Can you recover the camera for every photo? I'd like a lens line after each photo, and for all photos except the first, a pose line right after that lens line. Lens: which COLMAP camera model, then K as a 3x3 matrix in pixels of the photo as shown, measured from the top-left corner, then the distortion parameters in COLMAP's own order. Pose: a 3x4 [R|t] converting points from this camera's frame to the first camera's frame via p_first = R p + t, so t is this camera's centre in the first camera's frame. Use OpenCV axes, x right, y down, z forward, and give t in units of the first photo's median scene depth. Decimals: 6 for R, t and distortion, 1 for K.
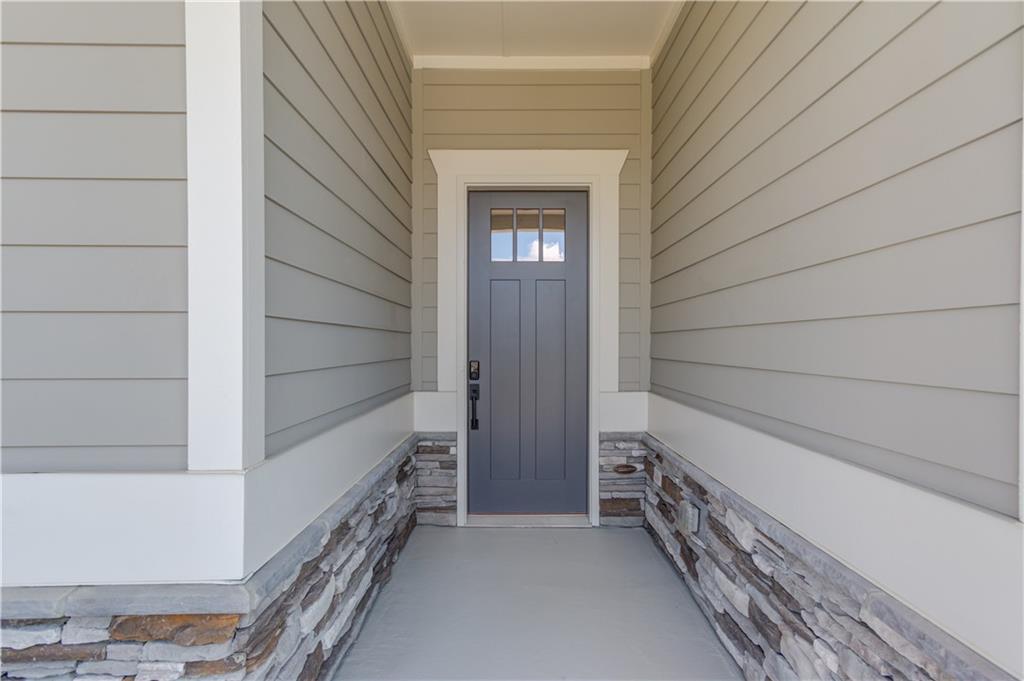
lens RADIAL K [[478.1, 0, 524.9], [0, 478.1, 344.3], [0, 0, 1]] dist [-0.000343, 0.000037]
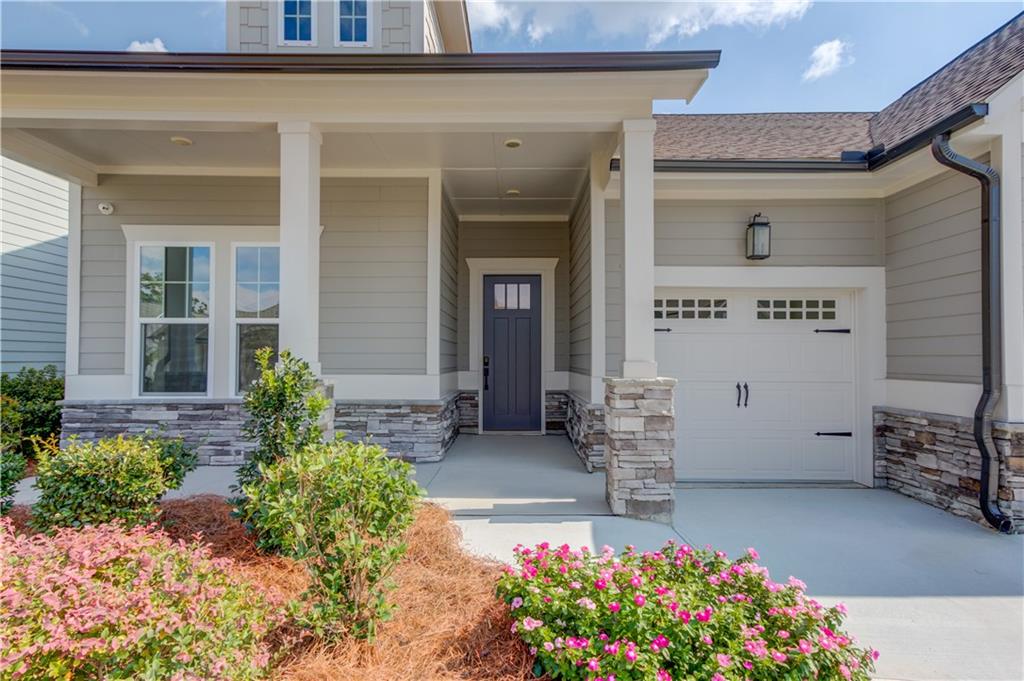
lens RADIAL K [[482.7, 0, 512.9], [0, 482.7, 345.5], [0, 0, 1]] dist [0.001464, 0.000276]
pose [[0.999699, 0.000840, -0.024525, 0.063634], [-0.001393, 0.999746, -0.022504, 0.034056], [0.024500, 0.022531, 0.999446, -1.151988]]
